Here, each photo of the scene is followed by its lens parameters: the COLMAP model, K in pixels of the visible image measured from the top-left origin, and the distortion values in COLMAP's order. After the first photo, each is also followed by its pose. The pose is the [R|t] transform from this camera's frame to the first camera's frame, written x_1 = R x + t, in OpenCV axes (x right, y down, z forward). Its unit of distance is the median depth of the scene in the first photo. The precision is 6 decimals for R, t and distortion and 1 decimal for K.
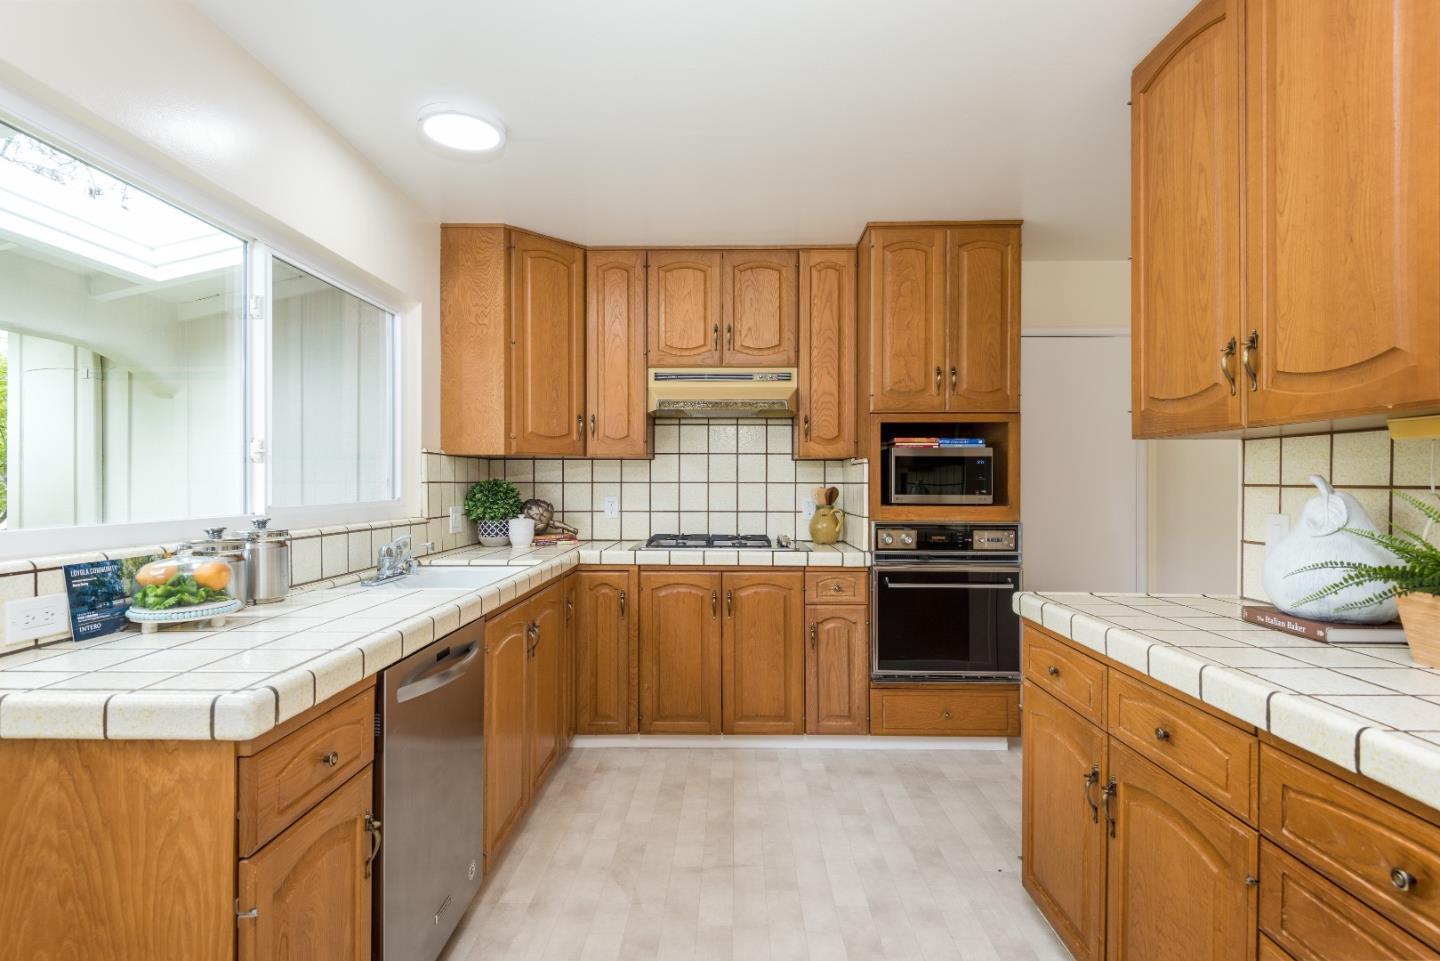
lens RADIAL K [[689.1, 0, 720.0], [0, 689.1, 480.5], [0, 0, 1]] dist [0.036467, -0.023306]
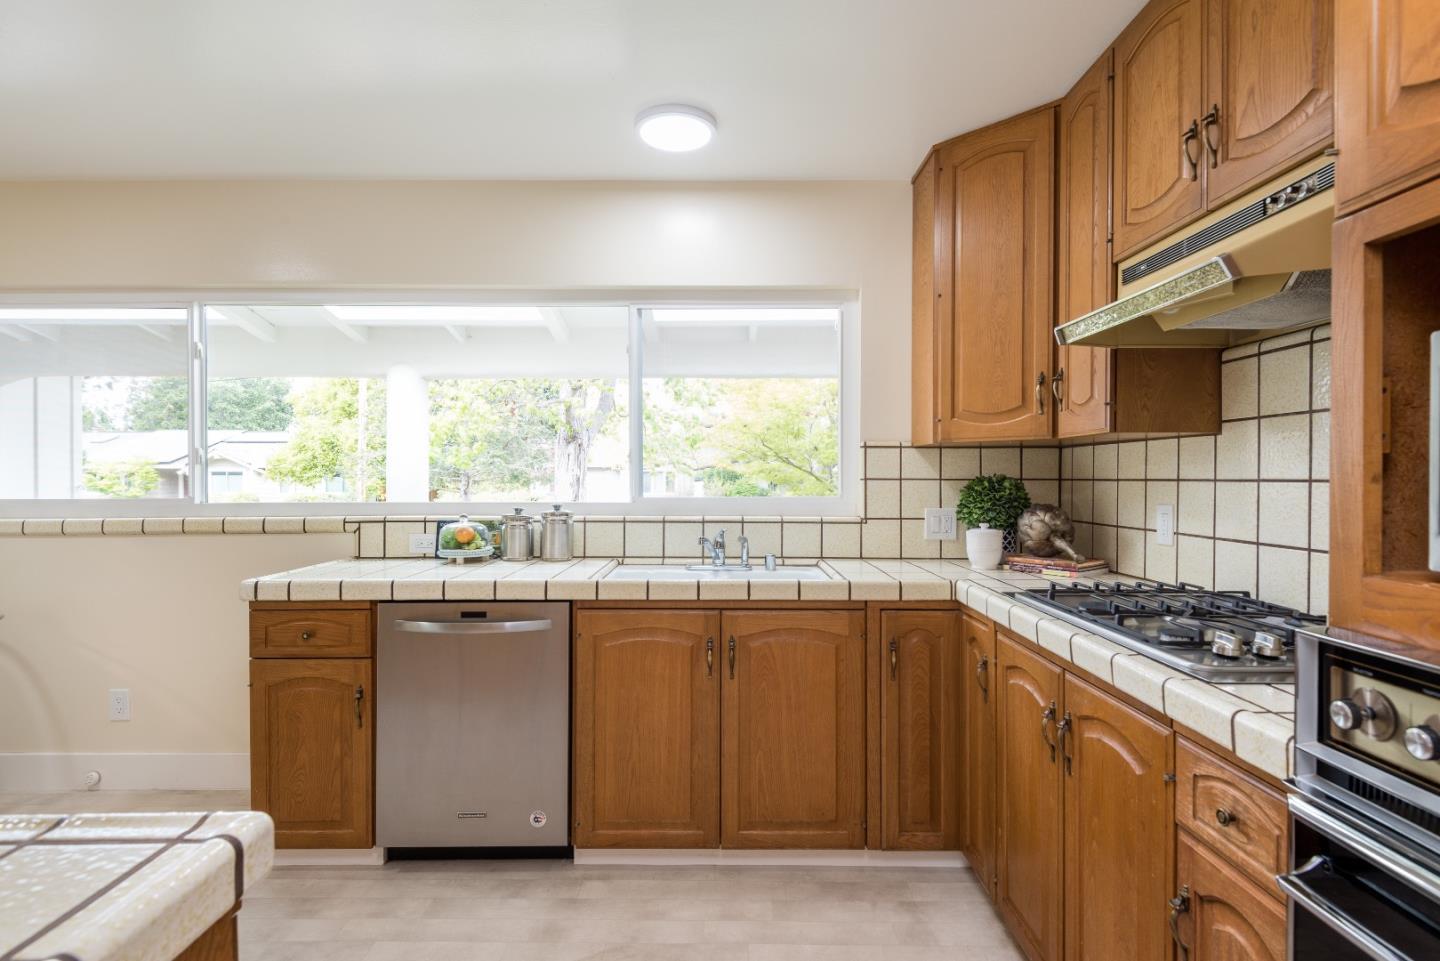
lens RADIAL K [[689.1, 0, 720.0], [0, 689.1, 480.5], [0, 0, 1]] dist [0.036467, -0.023306]
pose [[0.033164, 0.002356, -0.999447, 0.472184], [0.002502, 0.999994, 0.002441, 0.001224], [0.999447, -0.002581, 0.033158, 0.752318]]
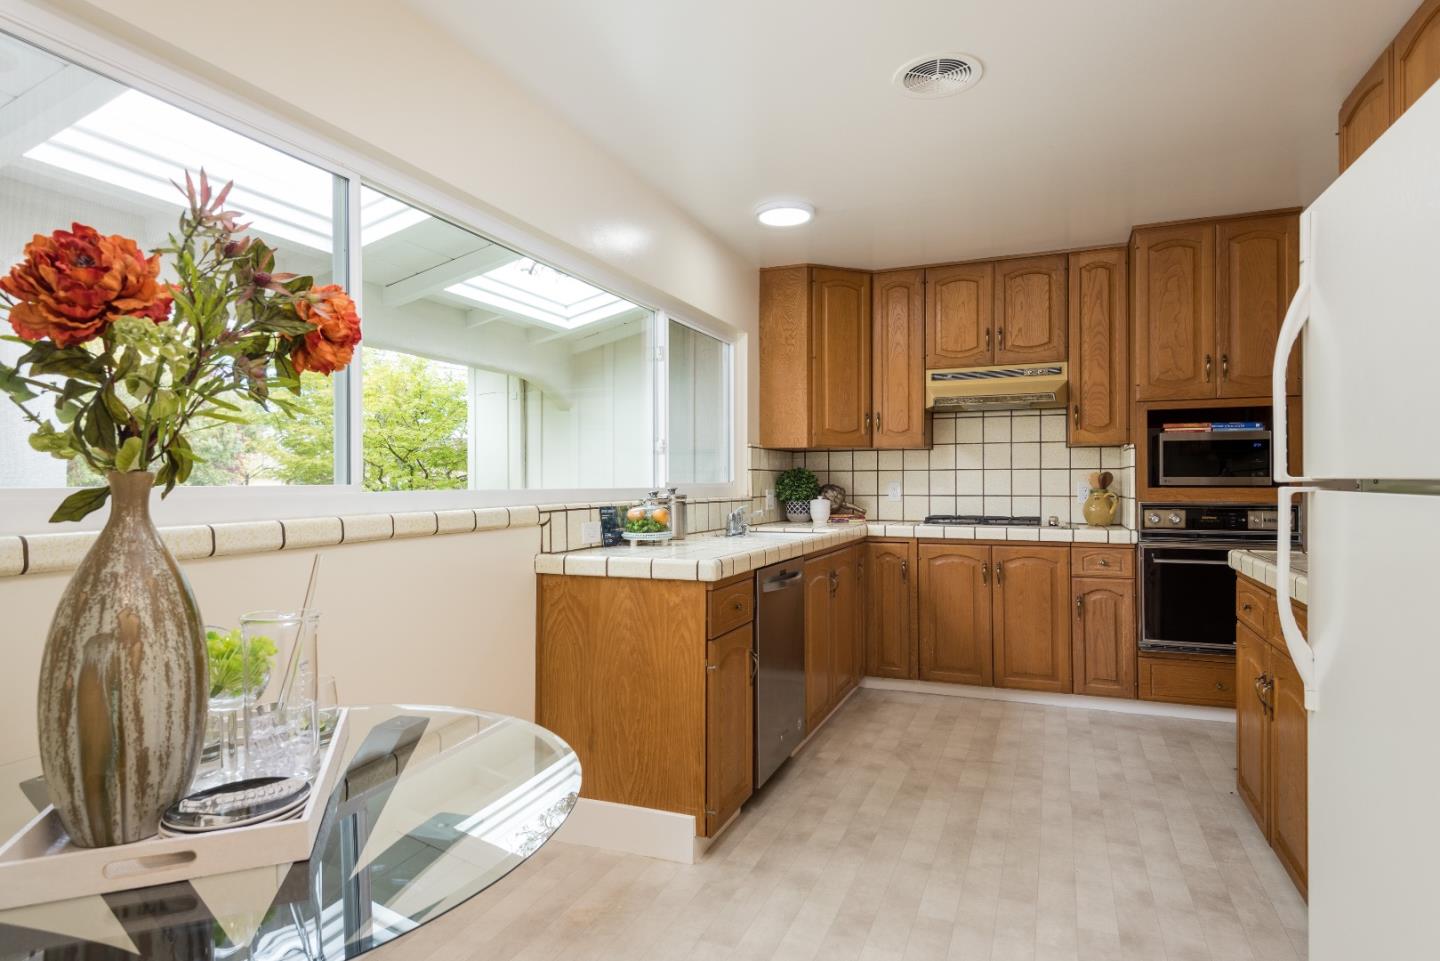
lens RADIAL K [[769.9, 0, 736.5], [0, 769.9, 475.4], [0, 0, 1]] dist [0.043784, -0.000410]
pose [[0.933680, -0.006255, -0.358053, 0.068429], [0.004312, 0.999971, -0.006224, 0.022013], [0.358082, 0.004267, 0.933681, -0.354882]]
